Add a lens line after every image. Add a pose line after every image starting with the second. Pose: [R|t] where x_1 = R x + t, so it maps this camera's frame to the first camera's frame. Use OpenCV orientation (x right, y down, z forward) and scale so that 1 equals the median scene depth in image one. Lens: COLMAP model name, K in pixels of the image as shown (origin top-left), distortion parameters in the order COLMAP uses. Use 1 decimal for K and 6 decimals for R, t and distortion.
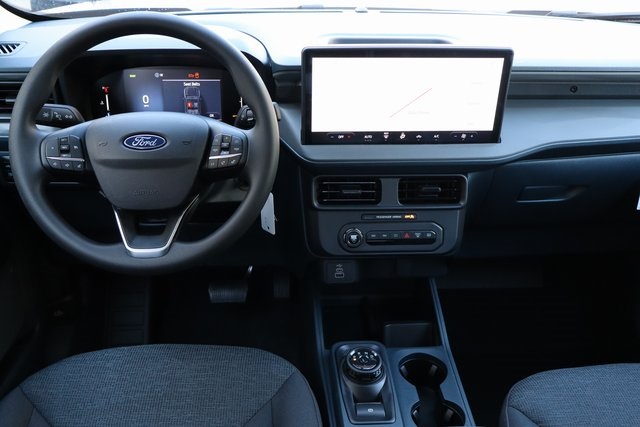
lens RADIAL K [[599.7, 0, 324.5], [0, 599.7, 212.7], [0, 0, 1]] dist [0.010919, 0.000000]
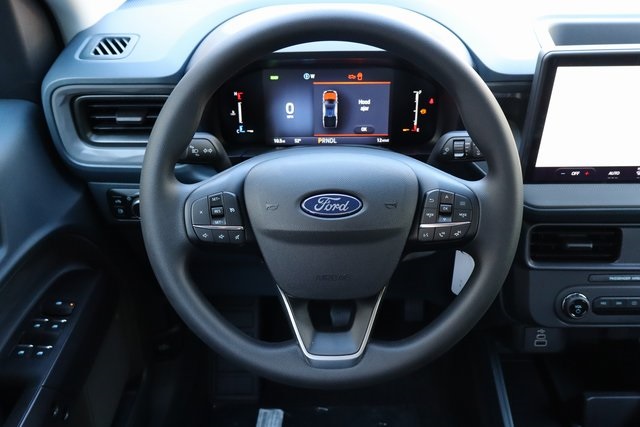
lens RADIAL K [[599.7, 0, 322.2], [0, 599.7, 210.7], [0, 0, 1]] dist [0.010919, 0.000000]
pose [[0.997490, 0.018119, -0.068450, -0.220713], [-0.010441, 0.993776, 0.110905, -0.157097], [0.070034, -0.109912, 0.991471, 0.266269]]
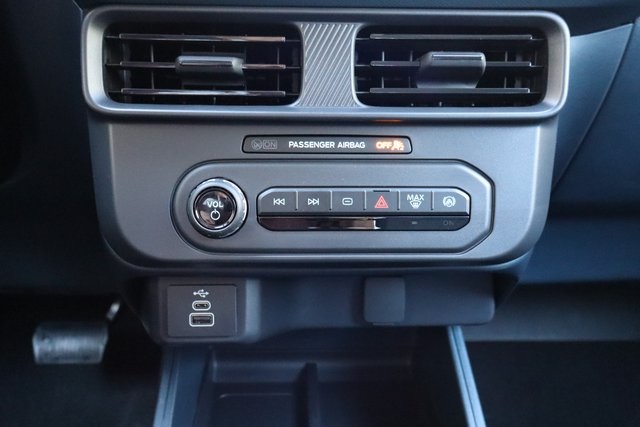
lens RADIAL K [[587.8, 0, 324.6], [0, 587.8, 209.7], [0, 0, 1]] dist [-0.011100, 0.000000]
pose [[0.999322, 0.009423, -0.035583, 0.121890], [-0.011591, 0.998056, -0.061244, 0.064274], [0.034937, 0.061615, 0.997488, 0.702503]]
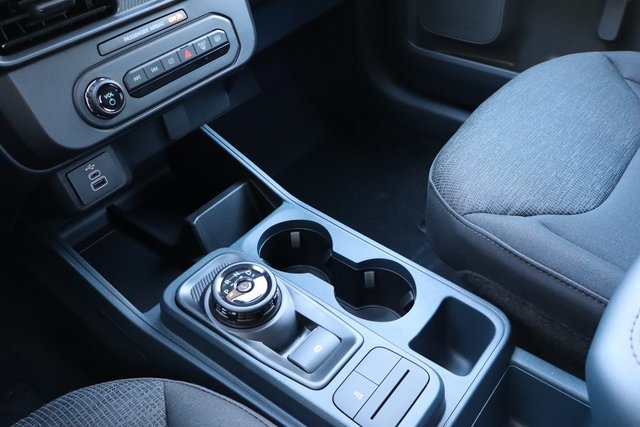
lens RADIAL K [[587.8, 0, 331.5], [0, 587.8, 211.9], [0, 0, 1]] dist [-0.011100, 0.000000]
pose [[0.663206, -0.514519, 0.543533, -0.142829], [0.366279, 0.856440, 0.363800, 0.015641], [-0.652685, -0.042190, 0.756454, 0.526783]]
